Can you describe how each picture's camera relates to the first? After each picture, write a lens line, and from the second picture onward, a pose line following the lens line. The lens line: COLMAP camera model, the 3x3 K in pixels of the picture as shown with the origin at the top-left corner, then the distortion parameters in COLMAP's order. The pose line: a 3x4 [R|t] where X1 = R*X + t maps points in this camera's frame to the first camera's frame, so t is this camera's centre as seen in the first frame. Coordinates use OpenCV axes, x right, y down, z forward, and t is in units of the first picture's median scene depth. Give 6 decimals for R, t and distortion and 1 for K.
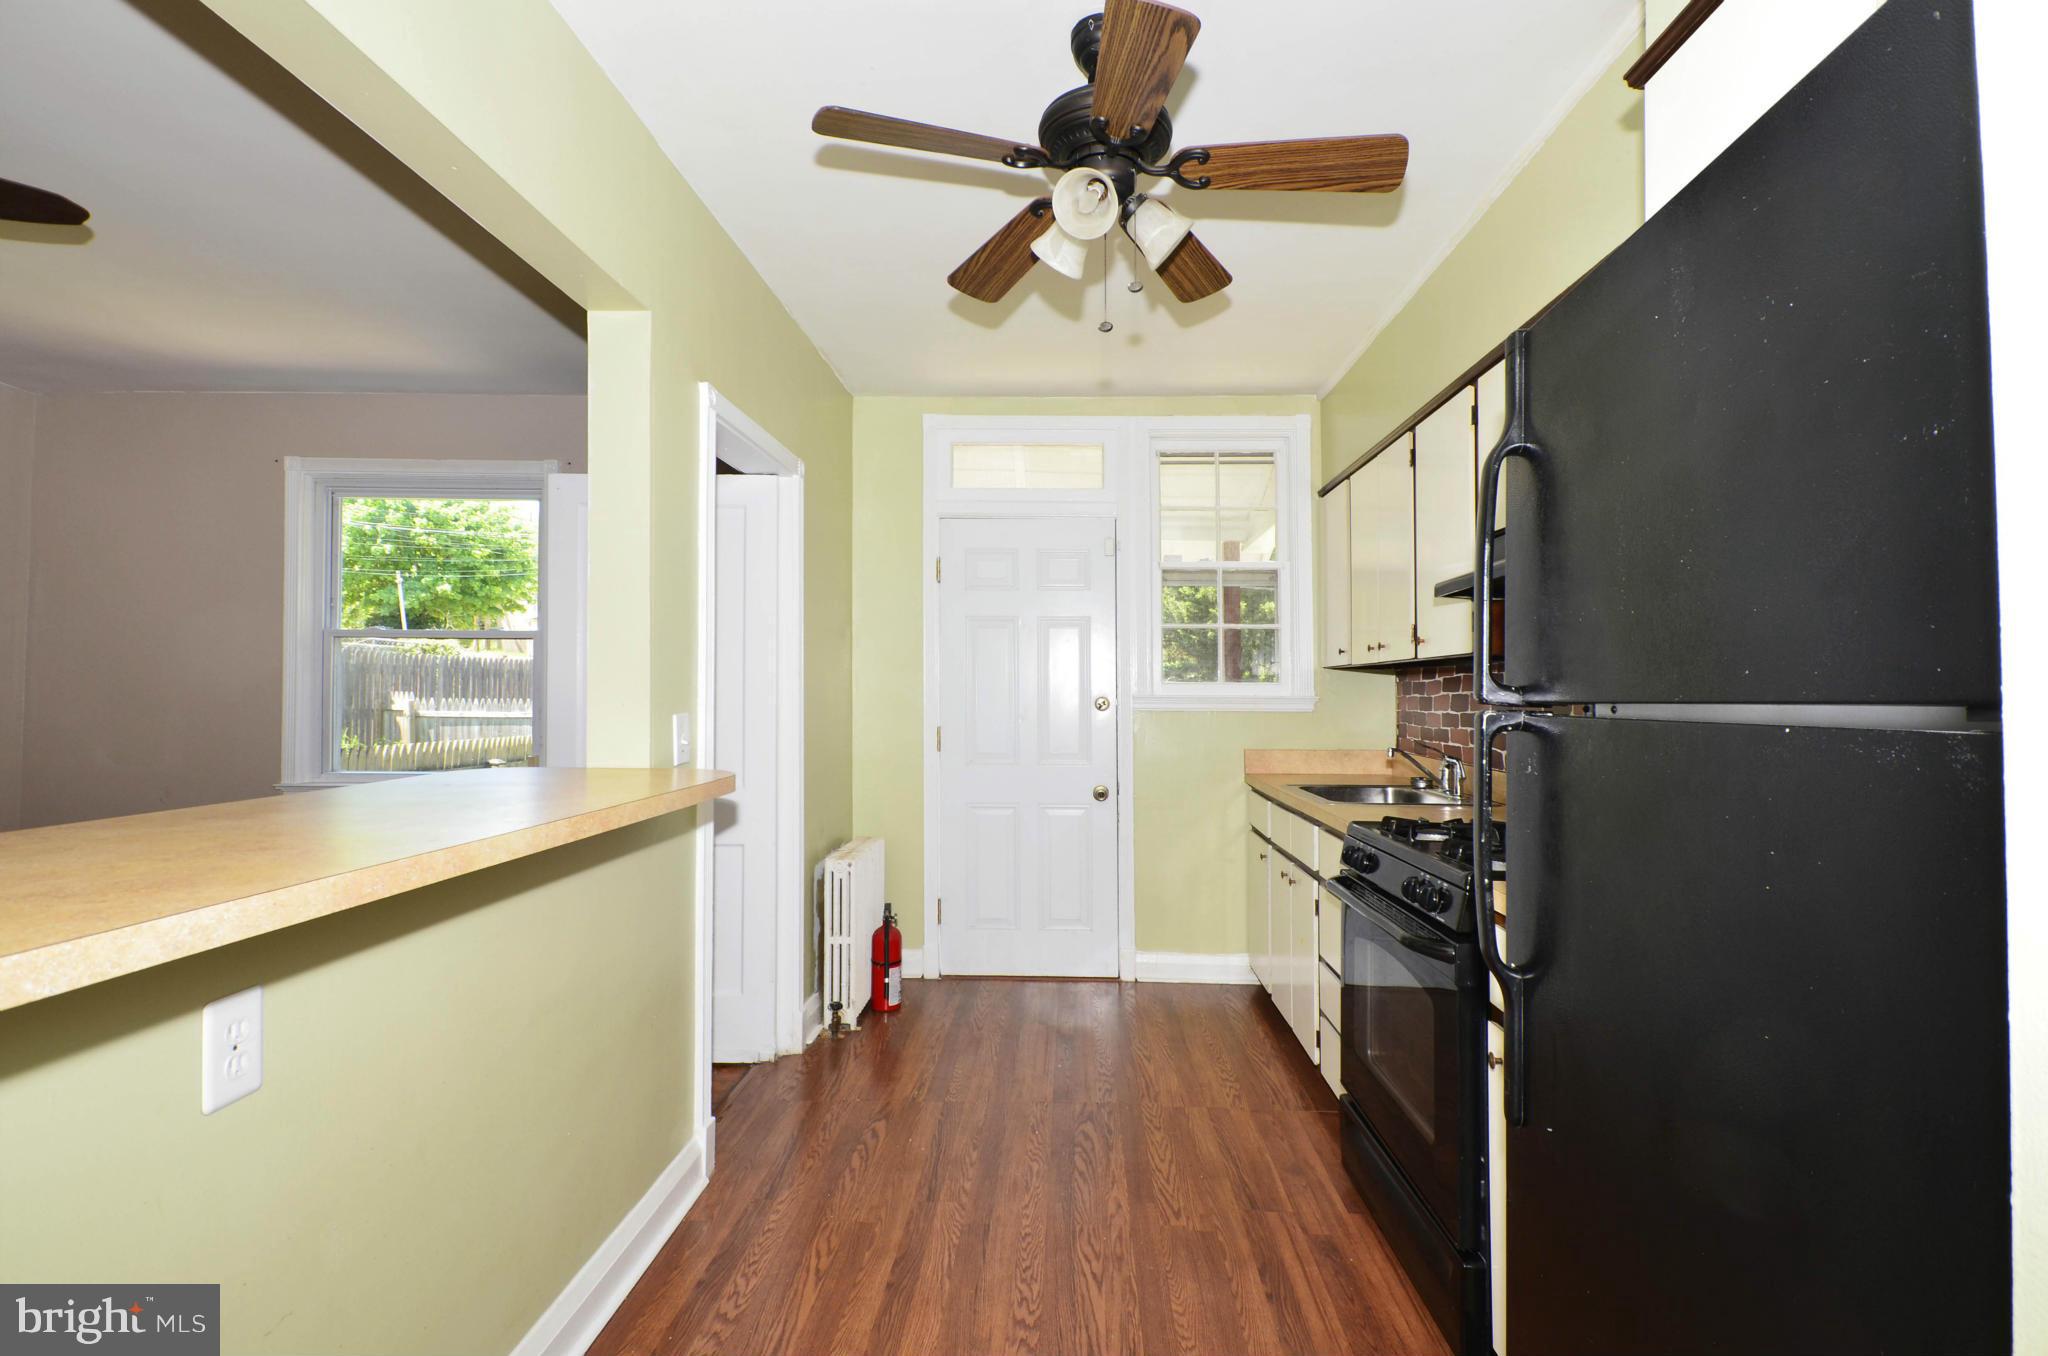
lens RADIAL K [[922.8, 0, 1024.1], [0, 922.8, 697.7], [0, 0, 1]] dist [0.010720, -0.004842]
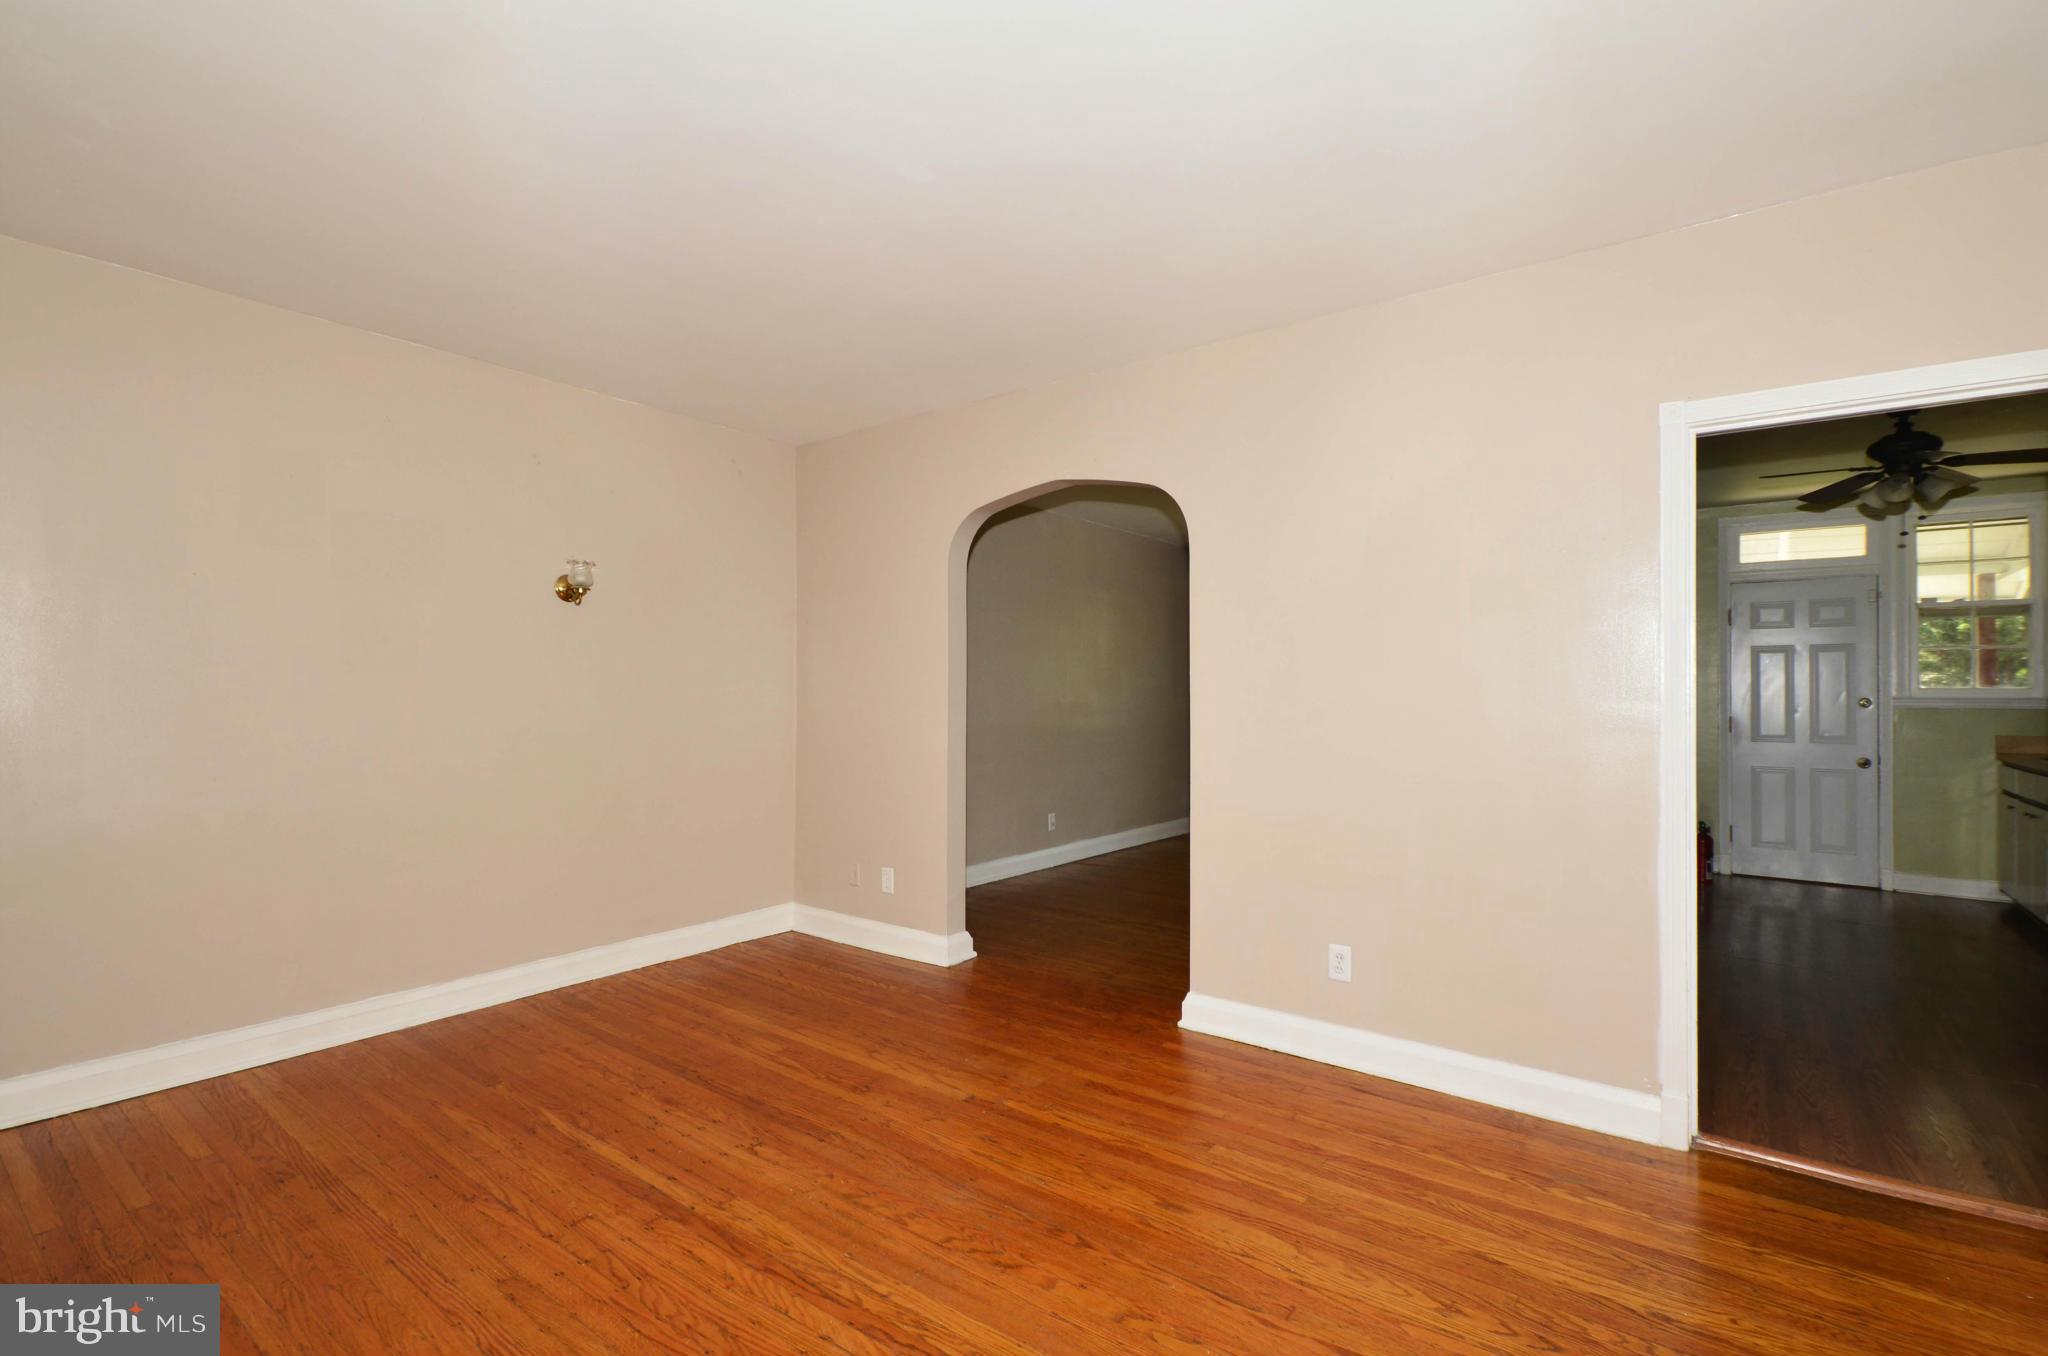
lens RADIAL K [[922.8, 0, 1059.4], [0, 922.8, 692.7], [0, 0, 1]] dist [0.010720, -0.004842]
pose [[0.842059, -0.002596, -0.539380, -0.202341], [0.019395, 0.999487, 0.025468, -0.072785], [0.539037, -0.031907, 0.841677, -0.959020]]
